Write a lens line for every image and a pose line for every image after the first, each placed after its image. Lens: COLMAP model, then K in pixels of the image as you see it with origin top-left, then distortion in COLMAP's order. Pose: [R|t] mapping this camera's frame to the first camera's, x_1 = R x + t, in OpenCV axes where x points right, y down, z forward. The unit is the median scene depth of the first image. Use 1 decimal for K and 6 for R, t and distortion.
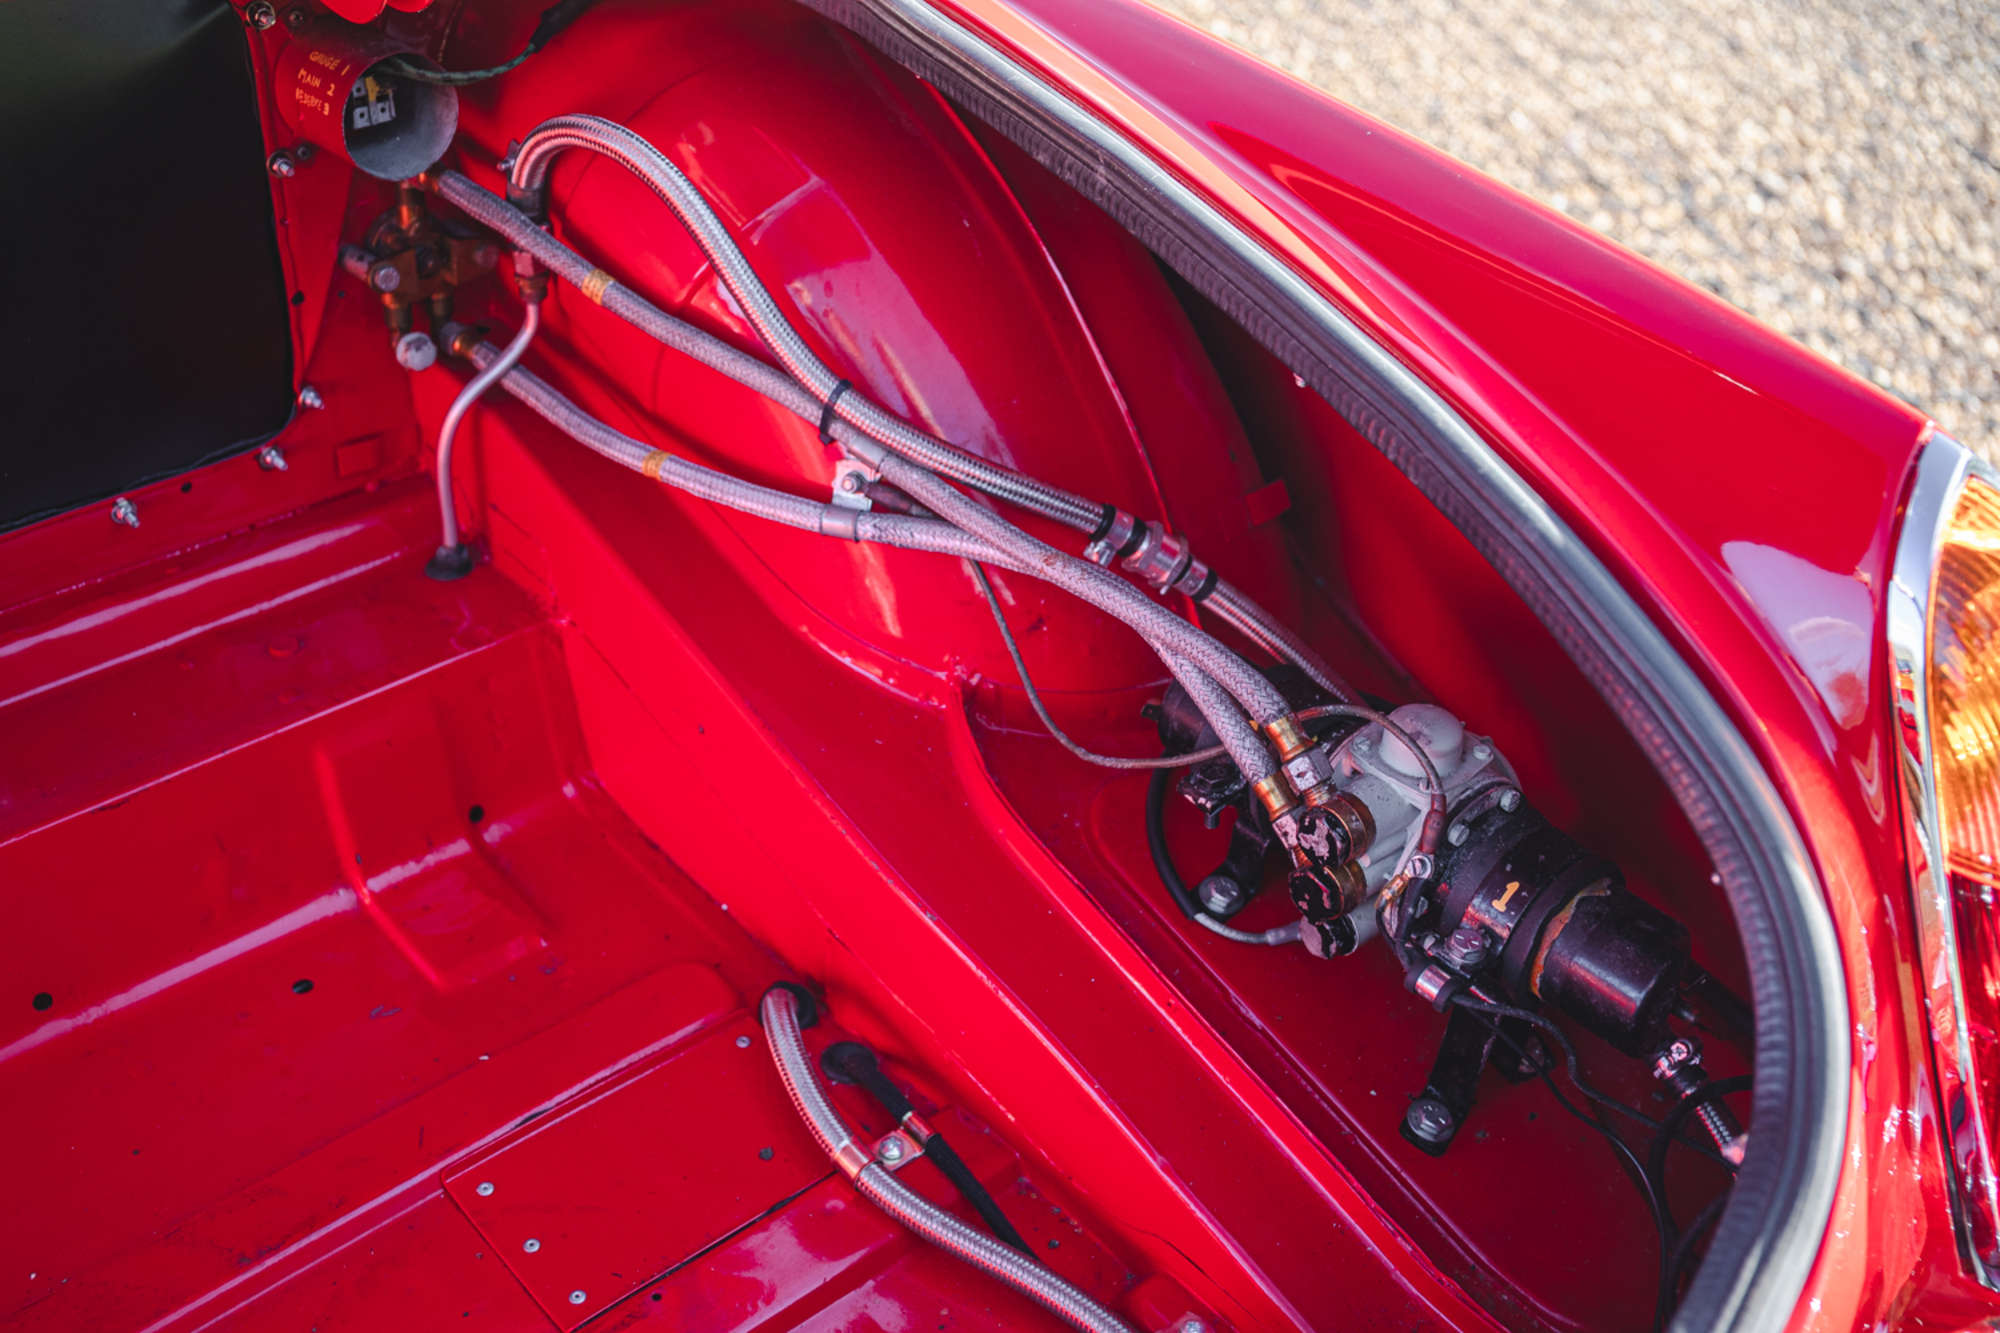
lens RADIAL K [[2164.0, 0, 1007.8], [0, 2164.0, 651.7], [0, 0, 1]] dist [0.020118, 0.000000]
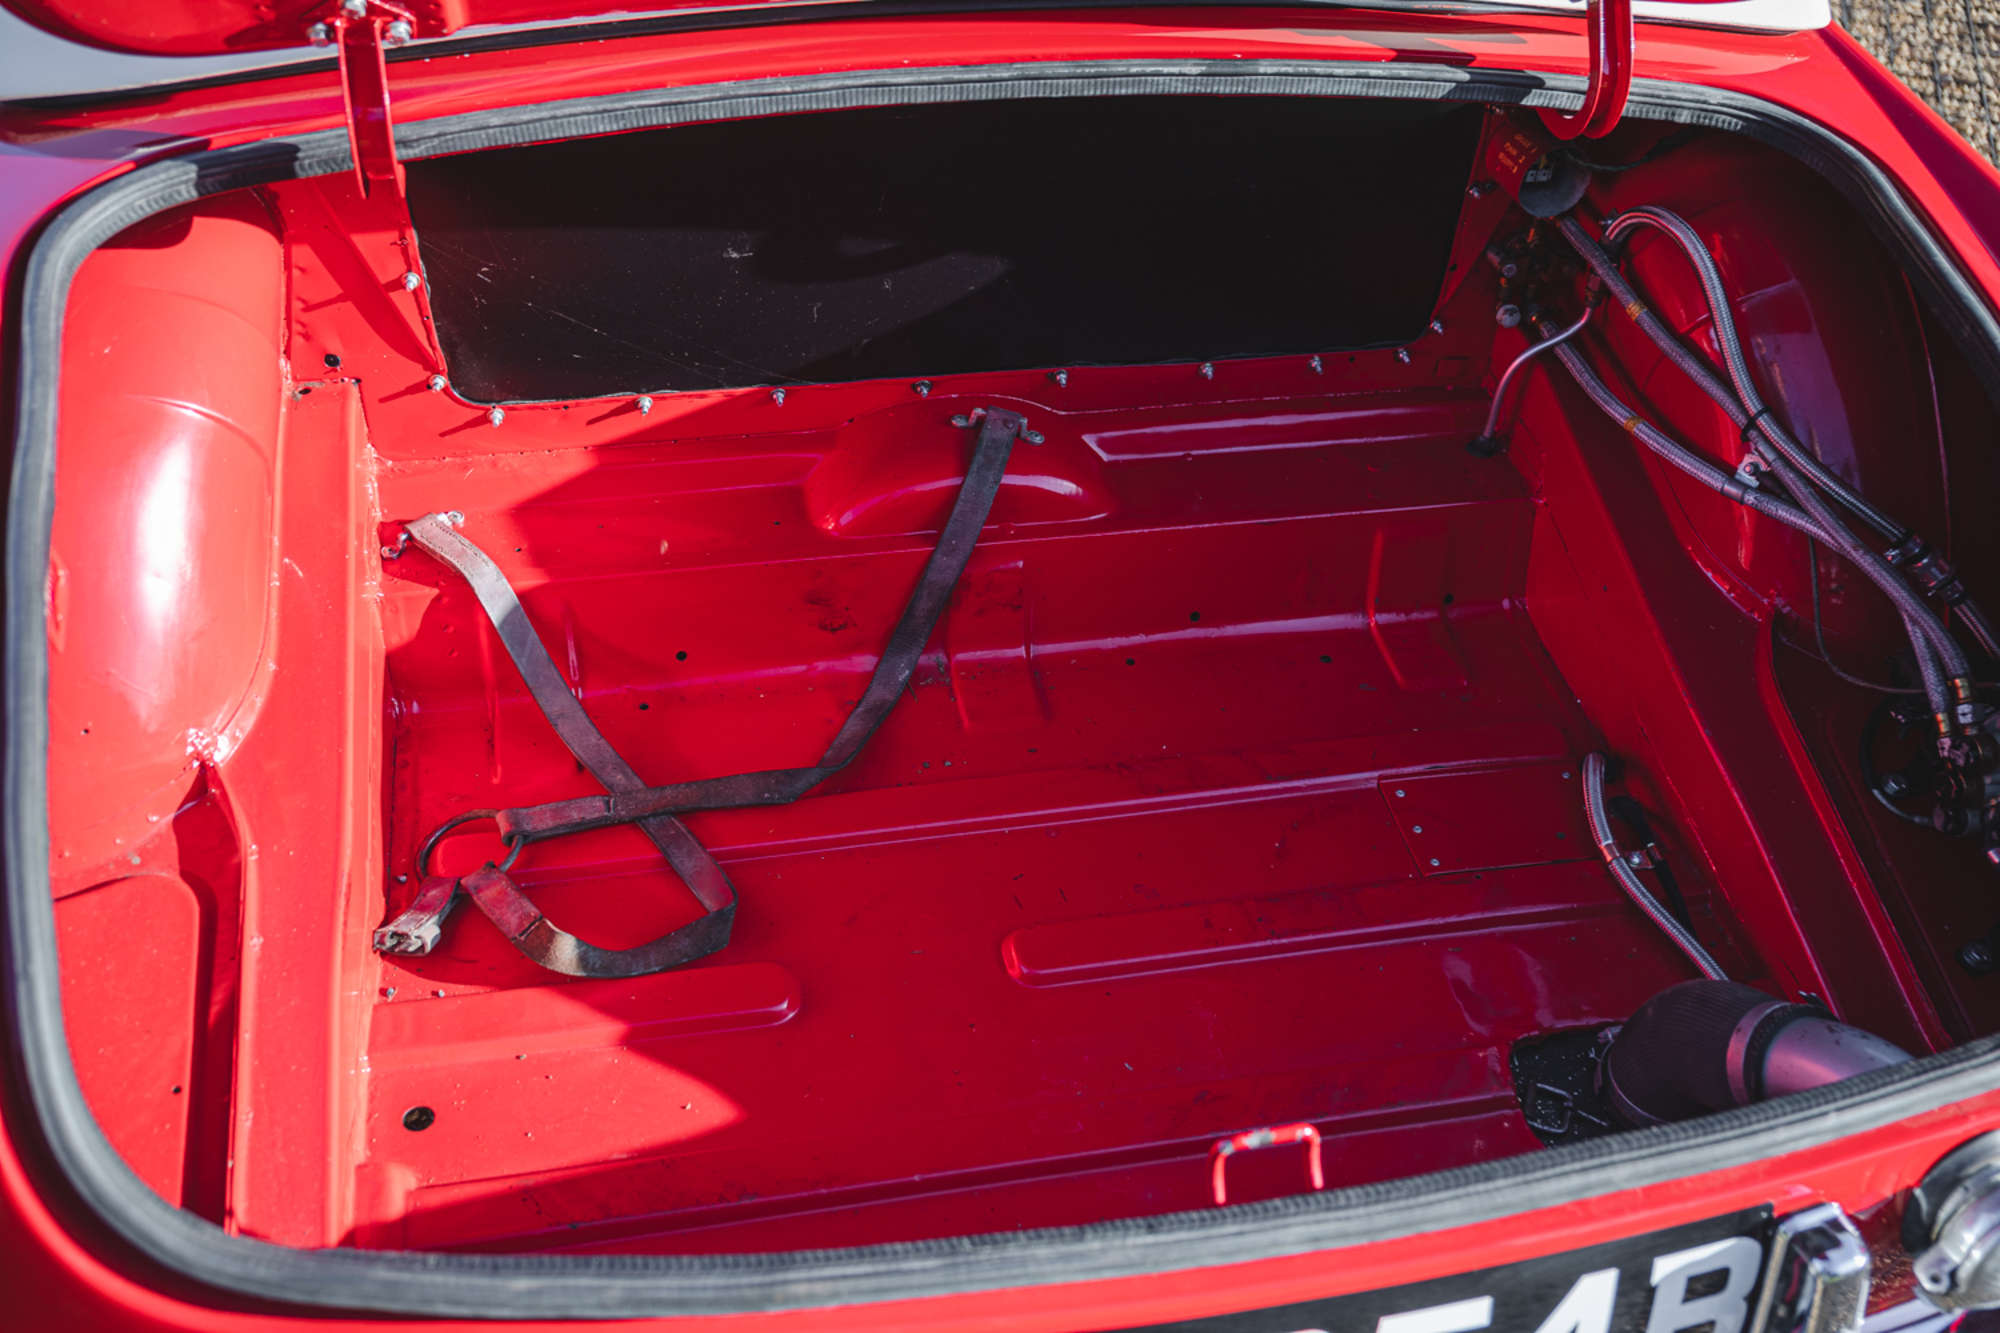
lens RADIAL K [[1945.4, 0, 1017.0], [0, 1945.4, 662.0], [0, 0, 1]] dist [0.000721, 0.000000]
pose [[0.866893, 0.325267, -0.377754, 0.048510], [-0.304309, 0.945510, 0.115788, 0.056793], [0.394832, 0.014578, 0.918638, -0.546547]]
